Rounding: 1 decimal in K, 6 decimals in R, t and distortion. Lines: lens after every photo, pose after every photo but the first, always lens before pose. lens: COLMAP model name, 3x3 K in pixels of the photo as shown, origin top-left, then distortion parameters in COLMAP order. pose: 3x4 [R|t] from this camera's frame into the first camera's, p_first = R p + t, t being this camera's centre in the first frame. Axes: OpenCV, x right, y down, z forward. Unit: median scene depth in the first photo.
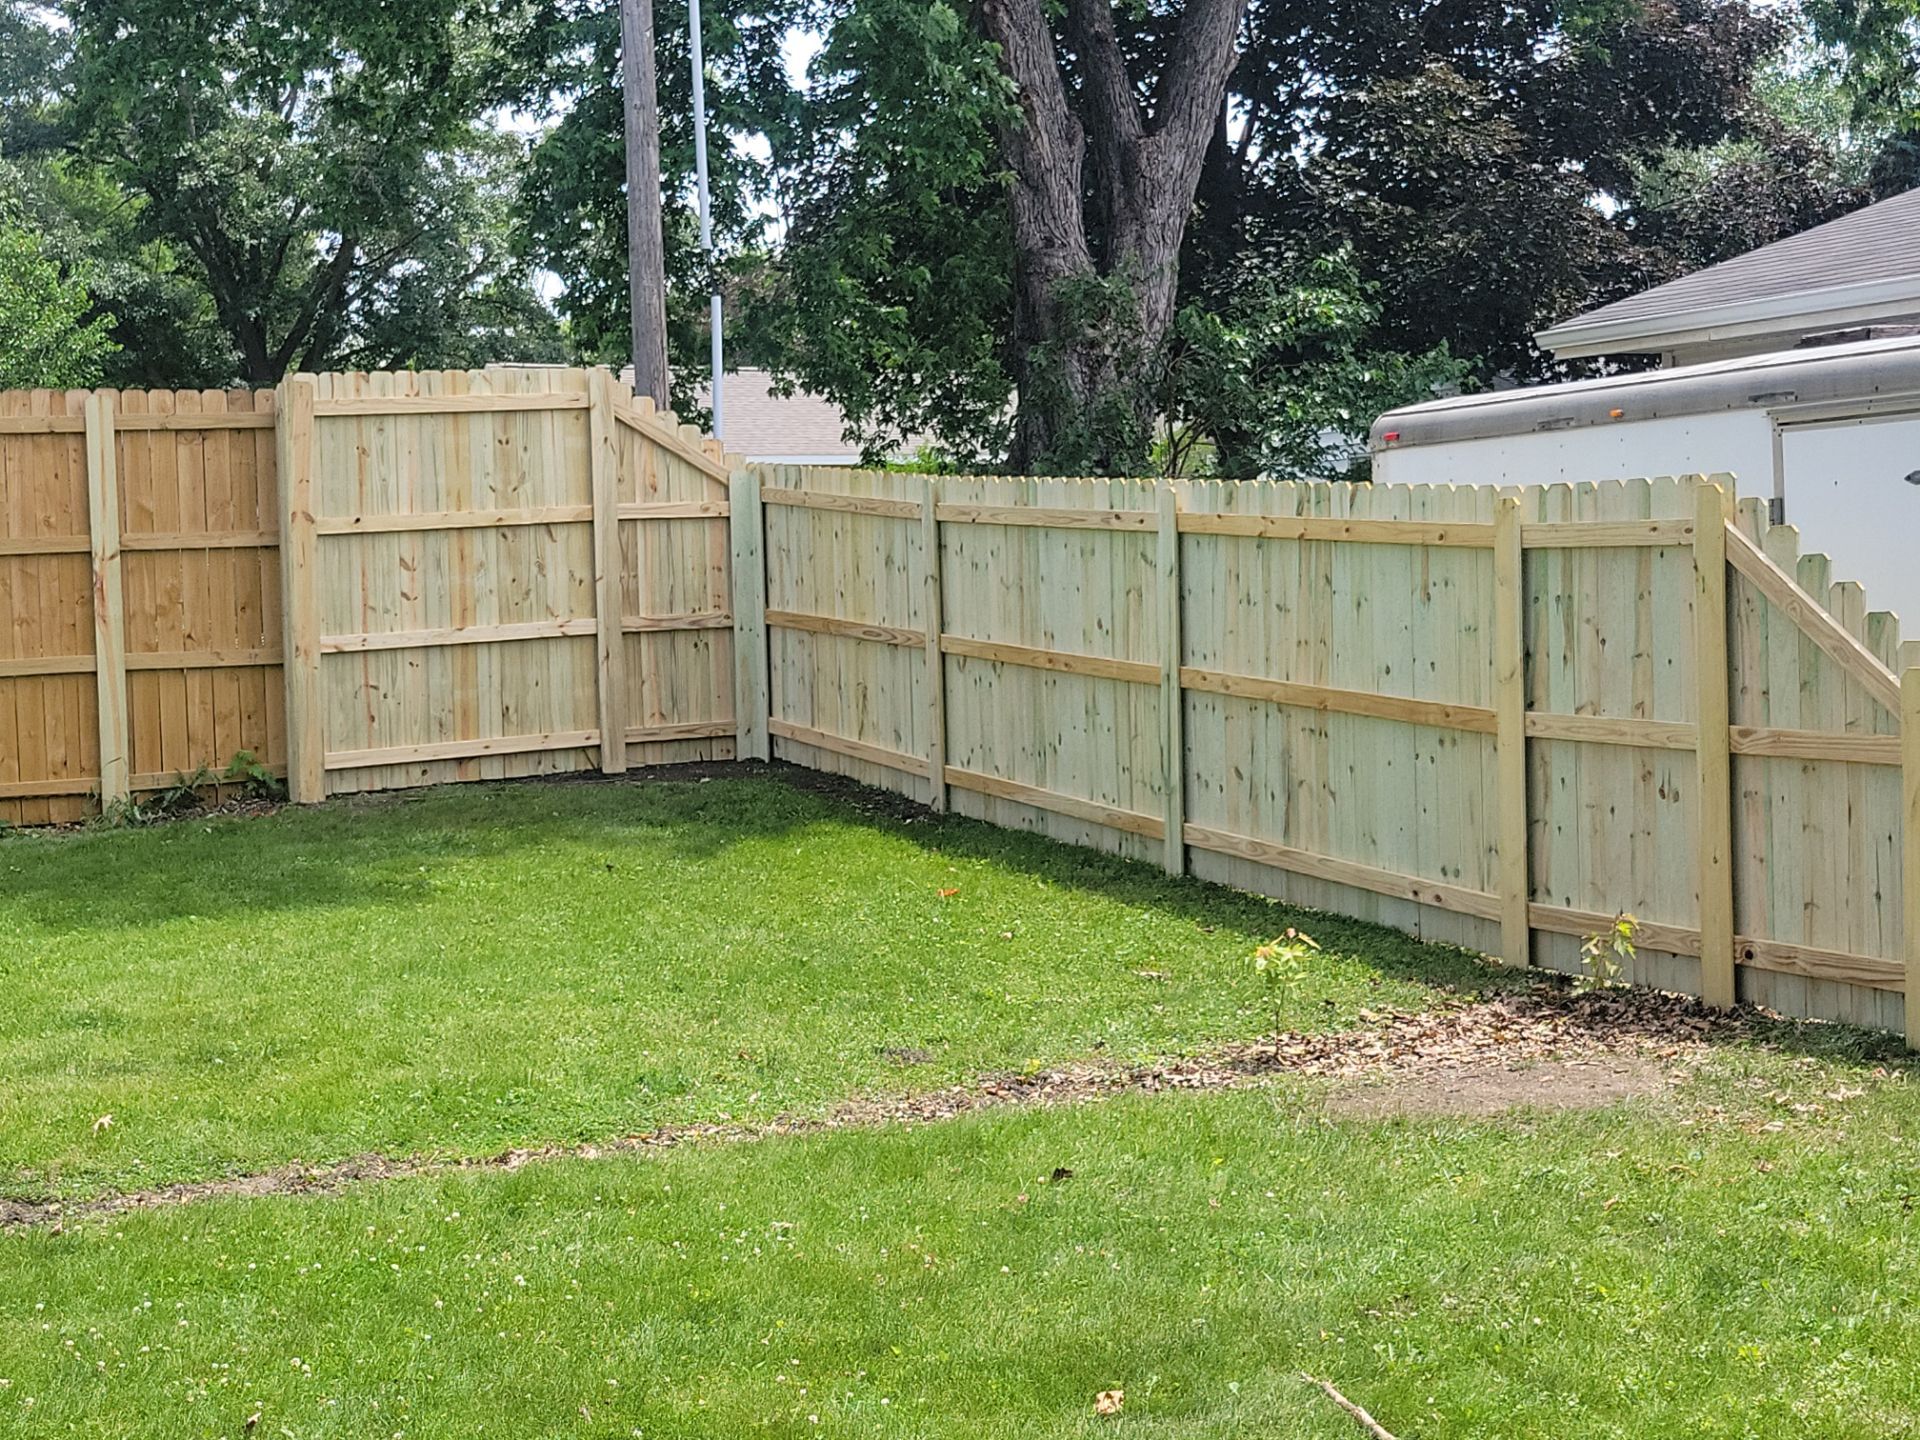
lens RADIAL K [[2722.6, 0, 1027.2], [0, 2722.6, 697.8], [0, 0, 1]] dist [0.045010, 0.005166]
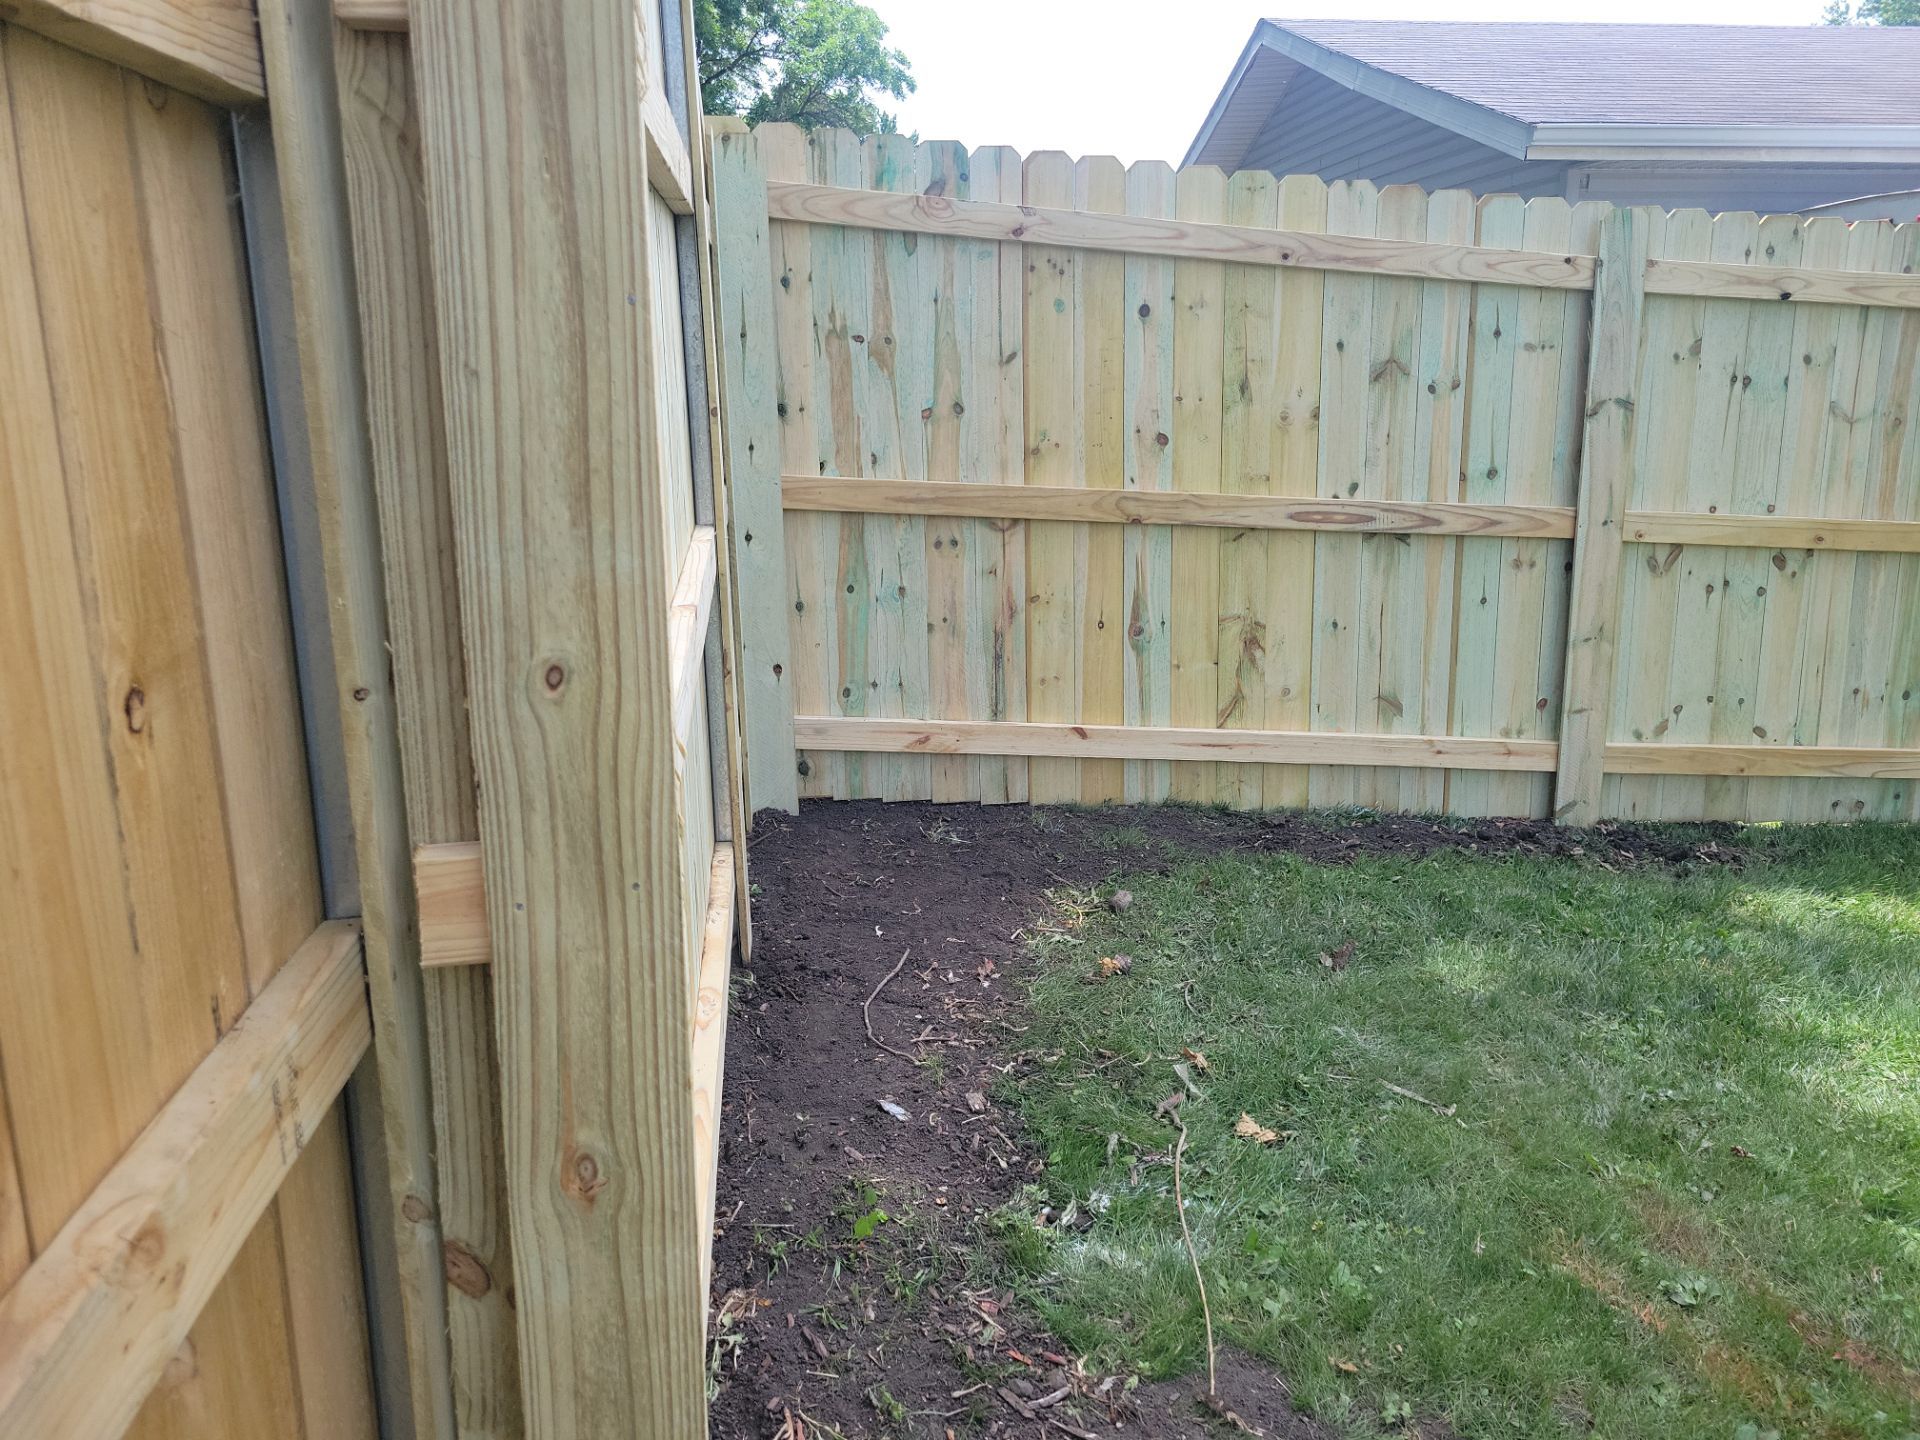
lens RADIAL K [[1438.4, 0, 985.4], [0, 1438.4, 690.9], [0, 0, 1]] dist [0.059436, -0.037269]
pose [[0.337719, -0.180932, 0.923693, -0.328834], [0.037199, 0.983150, 0.178978, -0.041919], [-0.940512, -0.026084, 0.338759, 0.958696]]
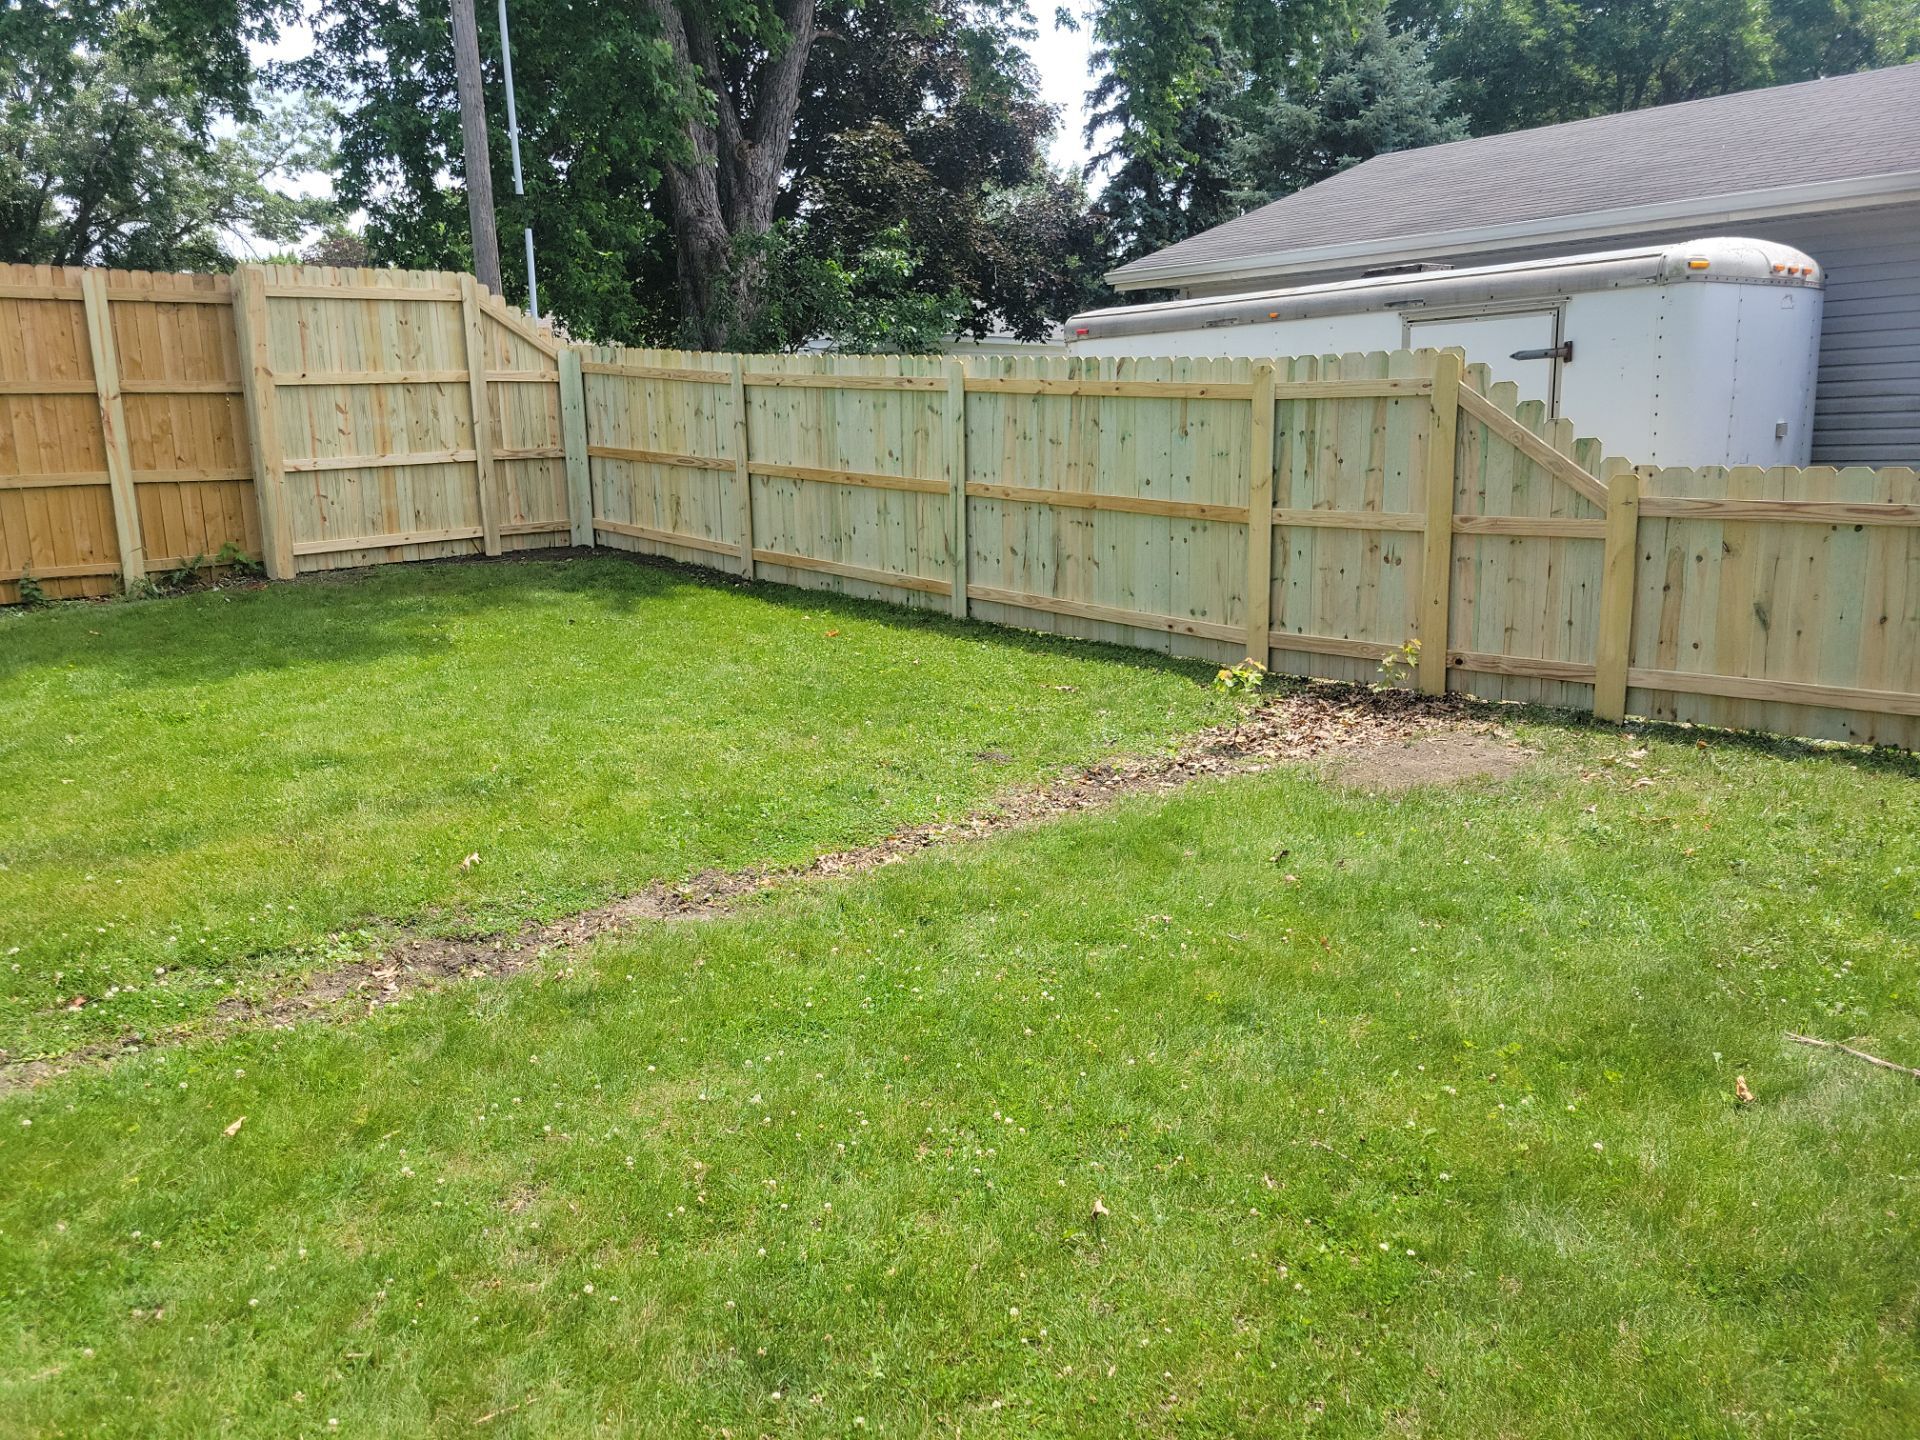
lens RADIAL K [[1431.2, 0, 955.2], [0, 1431.2, 728.1], [0, 0, 1]] dist [0.051258, -0.026815]
pose [[0.954851, -0.049372, 0.292953, -0.154085], [0.004562, 0.988415, 0.151709, 0.002602], [-0.297049, -0.143523, 0.944014, 0.175111]]
